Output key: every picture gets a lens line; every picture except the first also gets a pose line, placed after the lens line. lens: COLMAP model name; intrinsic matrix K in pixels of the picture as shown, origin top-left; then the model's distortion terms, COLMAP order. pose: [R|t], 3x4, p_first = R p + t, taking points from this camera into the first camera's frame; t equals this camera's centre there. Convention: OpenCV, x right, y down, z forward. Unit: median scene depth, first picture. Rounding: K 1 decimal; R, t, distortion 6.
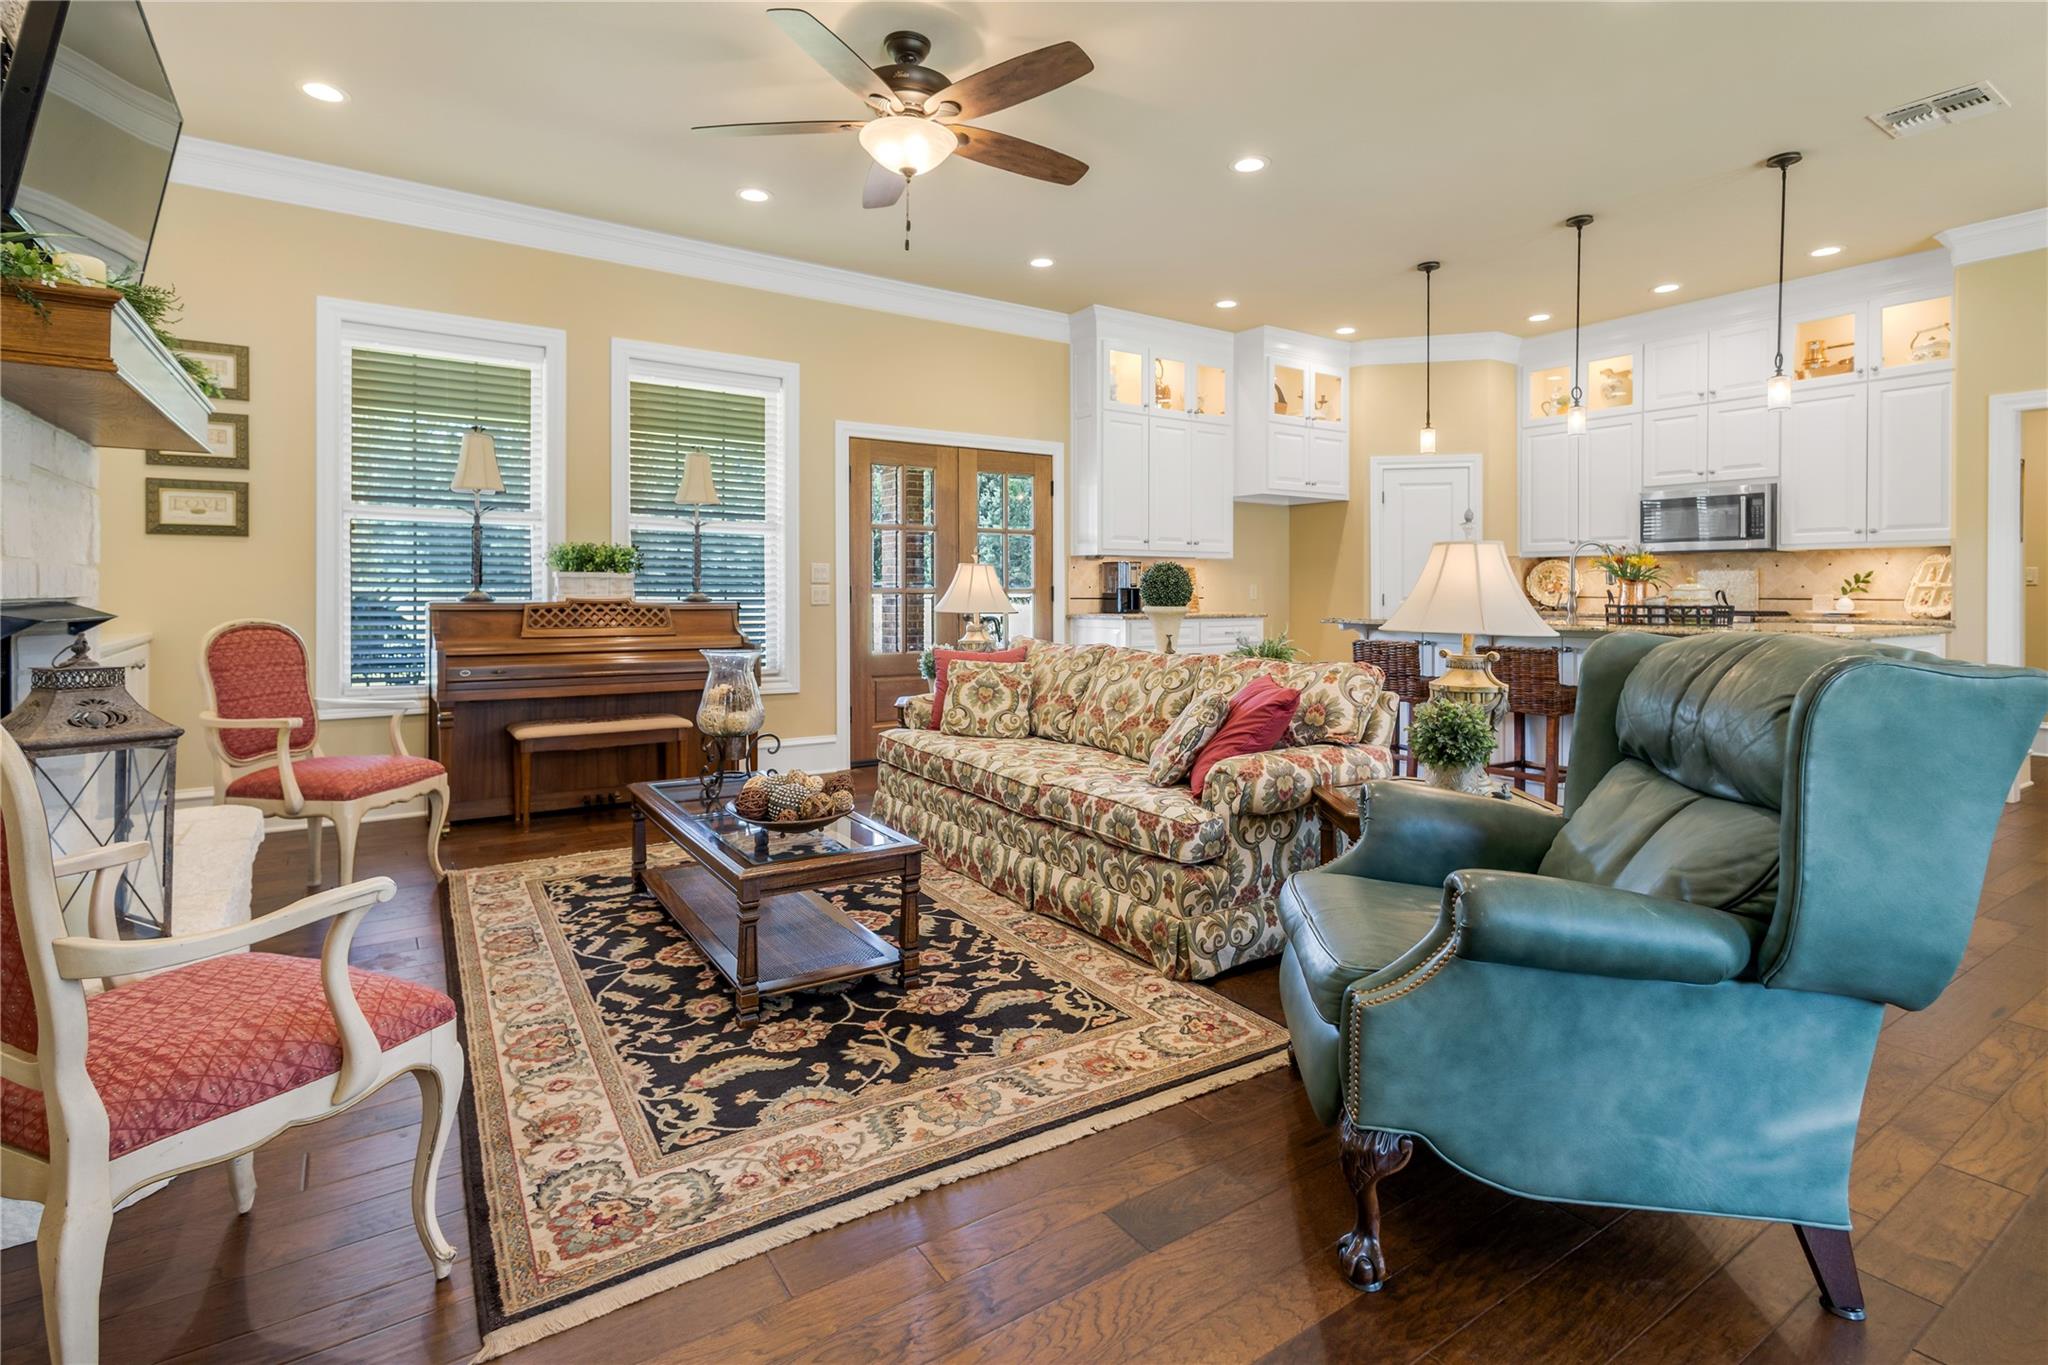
lens RADIAL K [[972.4, 0, 1041.6], [0, 972.4, 599.9], [0, 0, 1]] dist [0.001574, 0.000417]
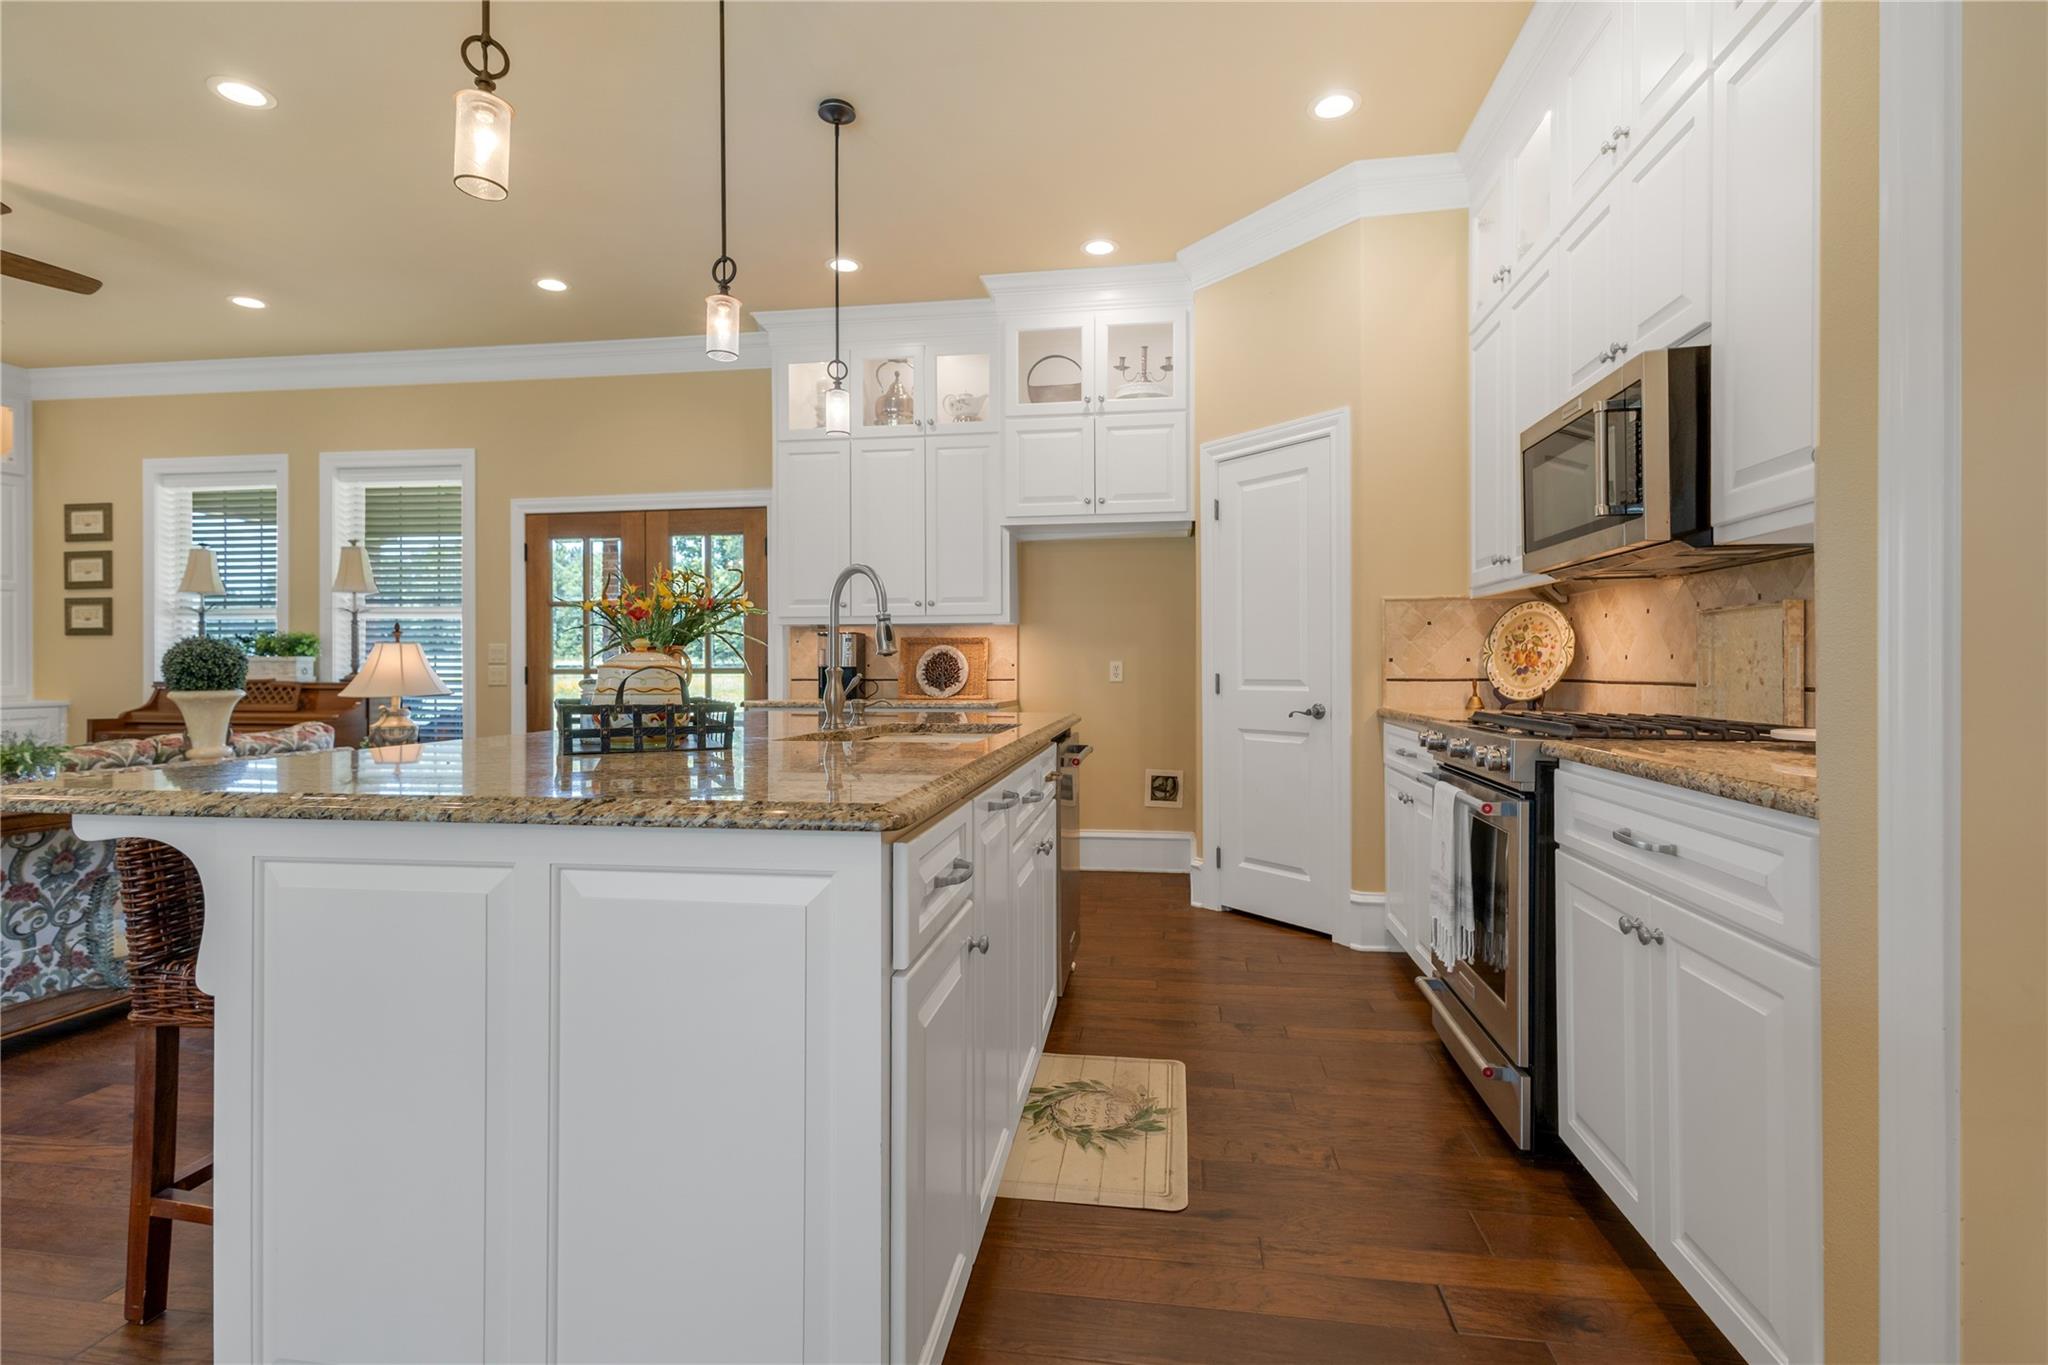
lens RADIAL K [[972.4, 0, 1027.9], [0, 972.4, 674.7], [0, 0, 1]] dist [0.001574, 0.000417]
pose [[0.740055, 0.001155, -0.672546, 0.842492], [-0.001728, 0.999998, -0.000184, -0.006639], [0.672545, 0.001298, 0.740055, 0.621925]]
